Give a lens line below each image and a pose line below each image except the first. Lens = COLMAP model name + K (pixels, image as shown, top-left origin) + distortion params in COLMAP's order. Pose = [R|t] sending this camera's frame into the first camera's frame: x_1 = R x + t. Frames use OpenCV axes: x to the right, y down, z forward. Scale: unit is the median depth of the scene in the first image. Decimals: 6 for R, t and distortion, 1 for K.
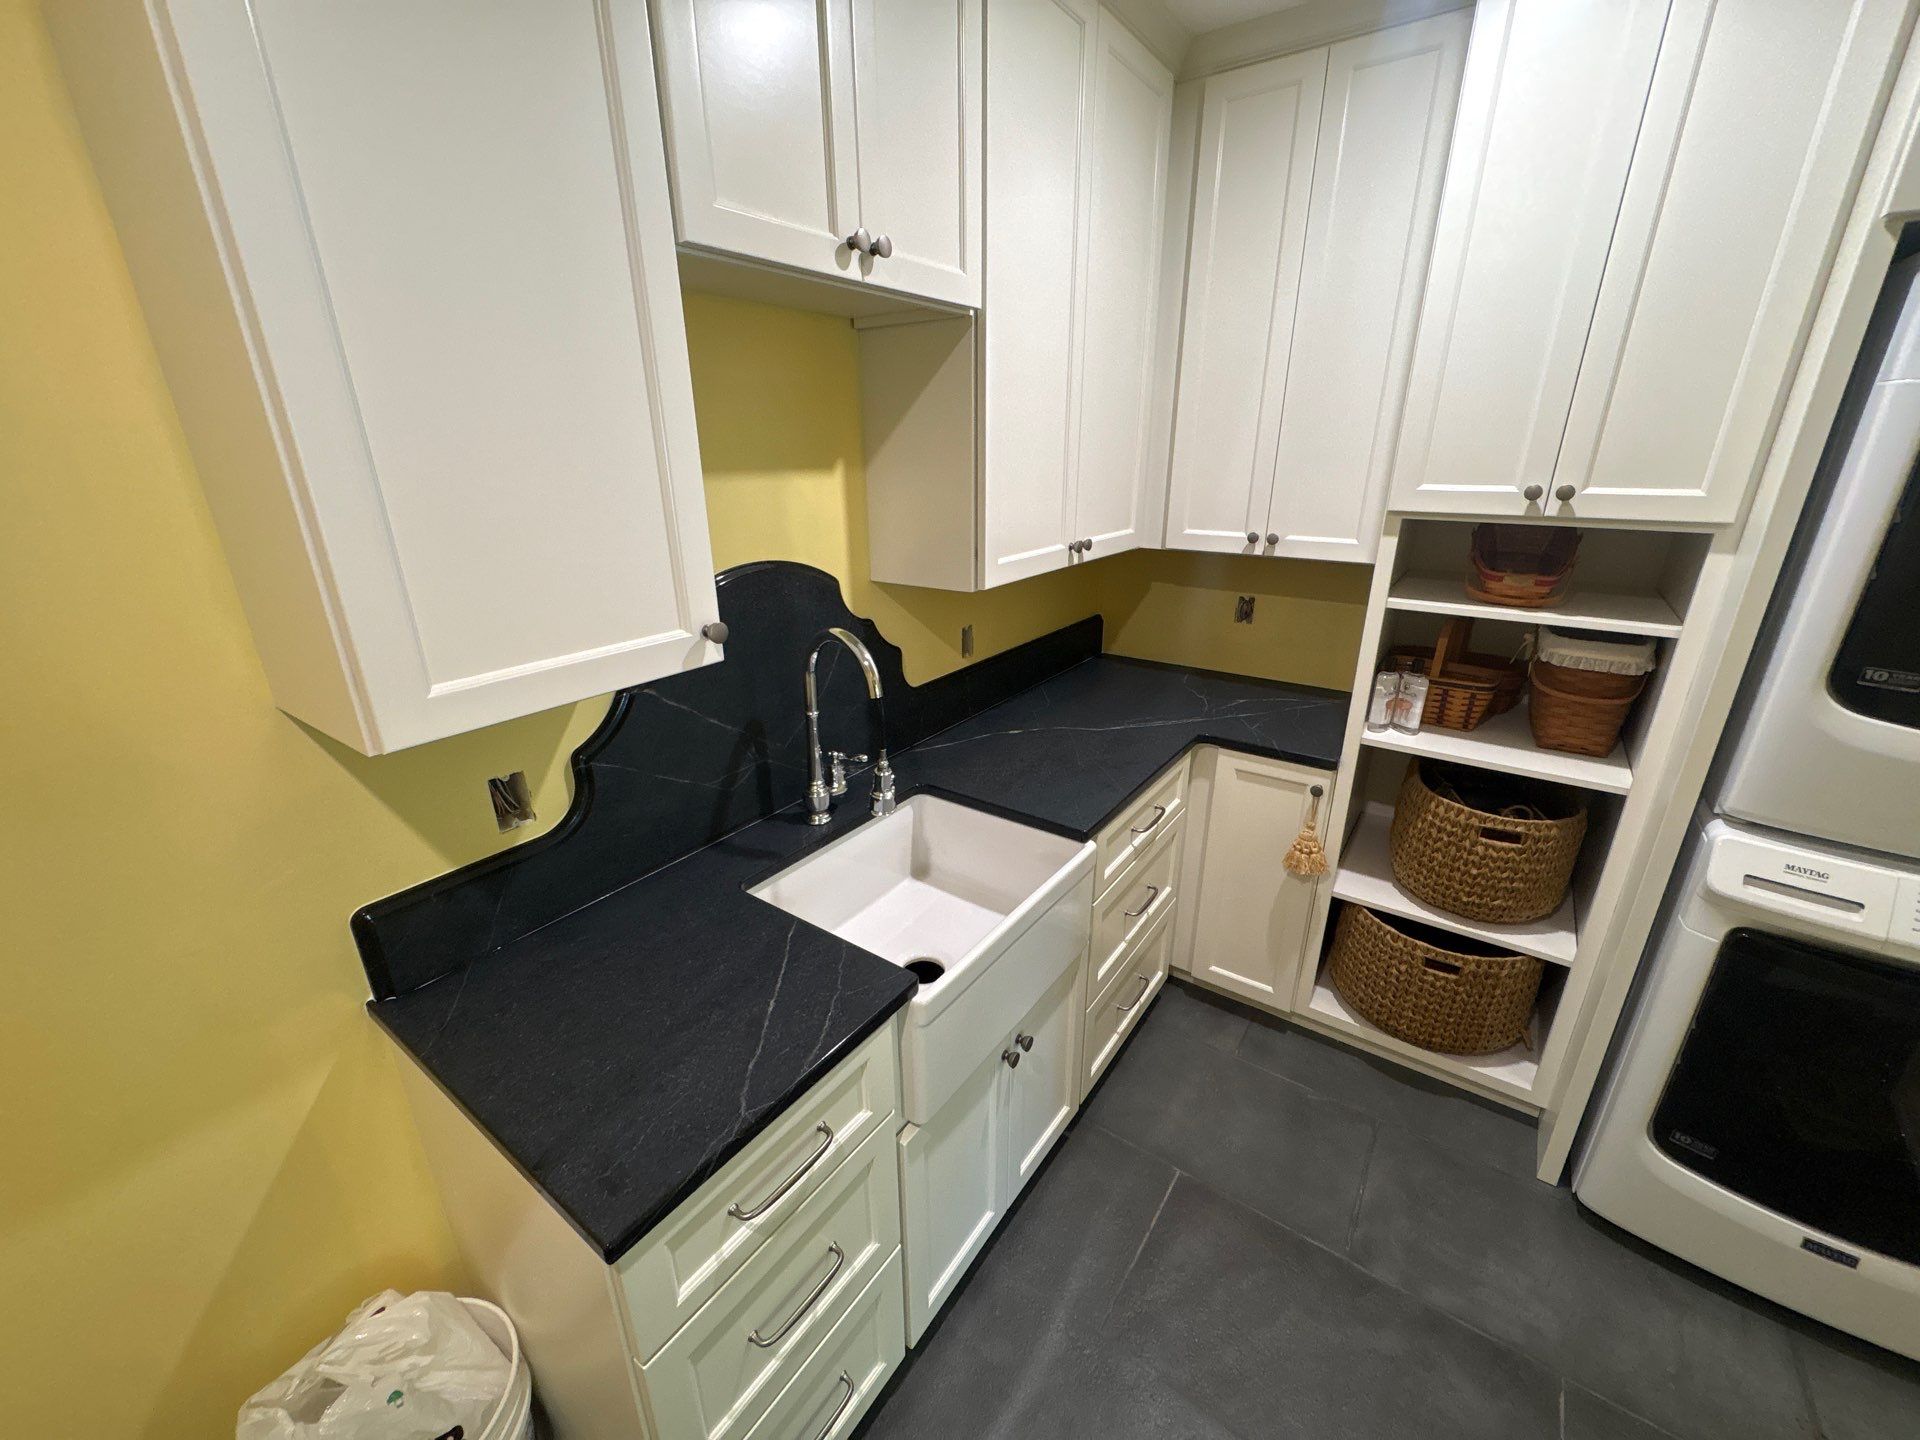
lens RADIAL K [[768.8, 0, 960.1], [0, 768.8, 720.6], [0, 0, 1]] dist [0.002019, 0.001575]
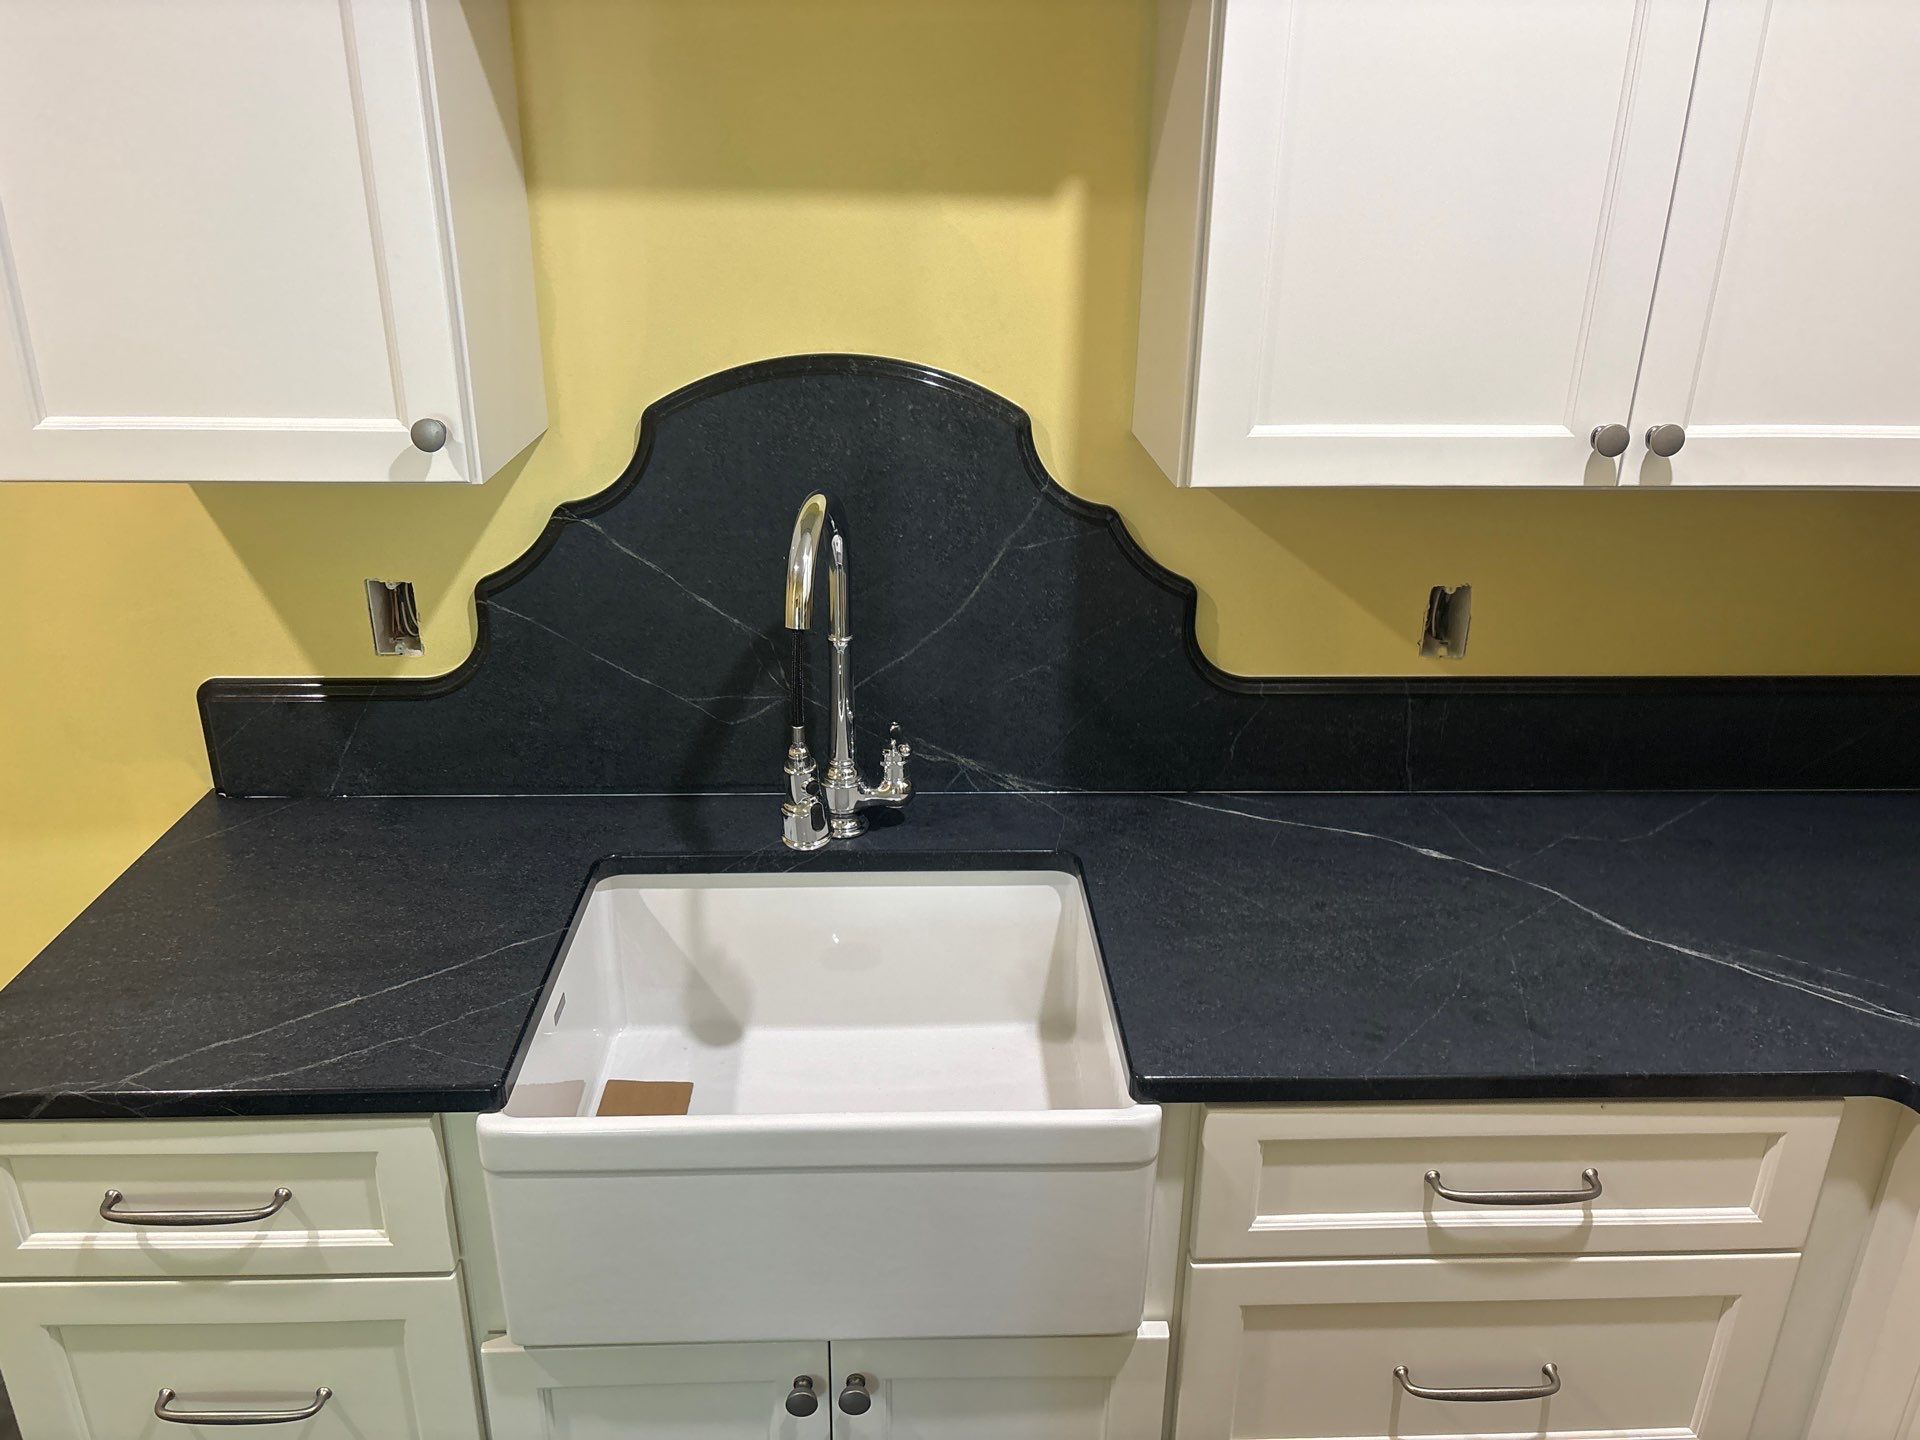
lens RADIAL K [[1467.2, 0, 961.9], [0, 1467.2, 720.9], [0, 0, 1]] dist [0.044650, -0.043095]
pose [[0.609970, 0.310686, -0.728979, 0.591141], [-0.286931, 0.944105, 0.162283, -0.136634], [0.738652, 0.110179, 0.665021, 0.333310]]
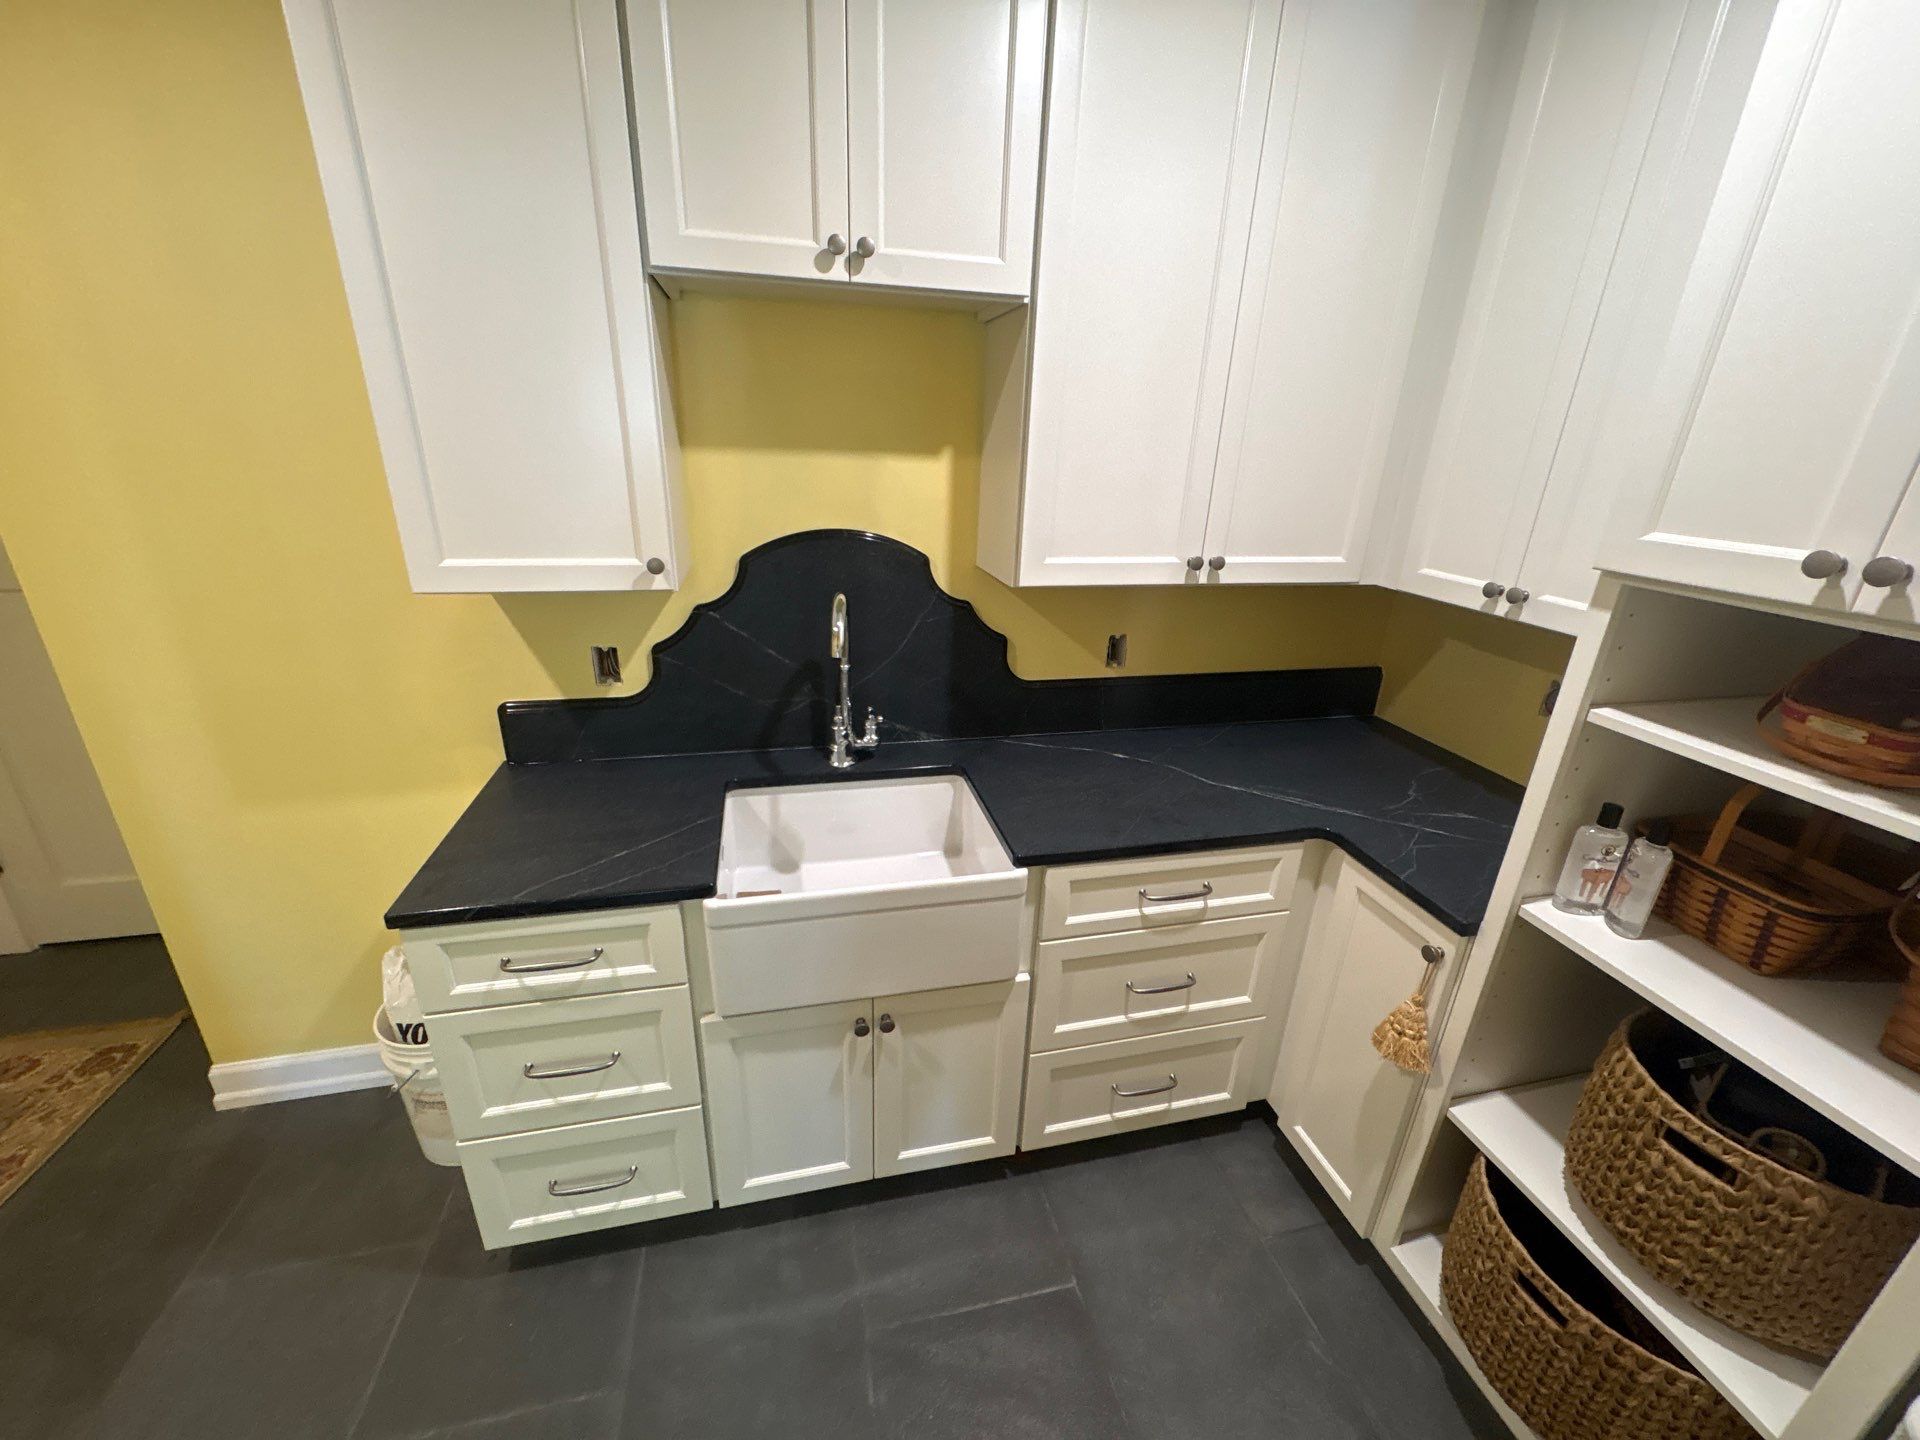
lens RADIAL K [[768.8, 0, 956.2], [0, 768.8, 721.3], [0, 0, 1]] dist [0.002019, 0.001575]
pose [[0.750391, 0.263856, -0.606047, 0.581243], [-0.262346, 0.960450, 0.093323, -0.073205], [0.606702, 0.088965, 0.789935, 0.190525]]
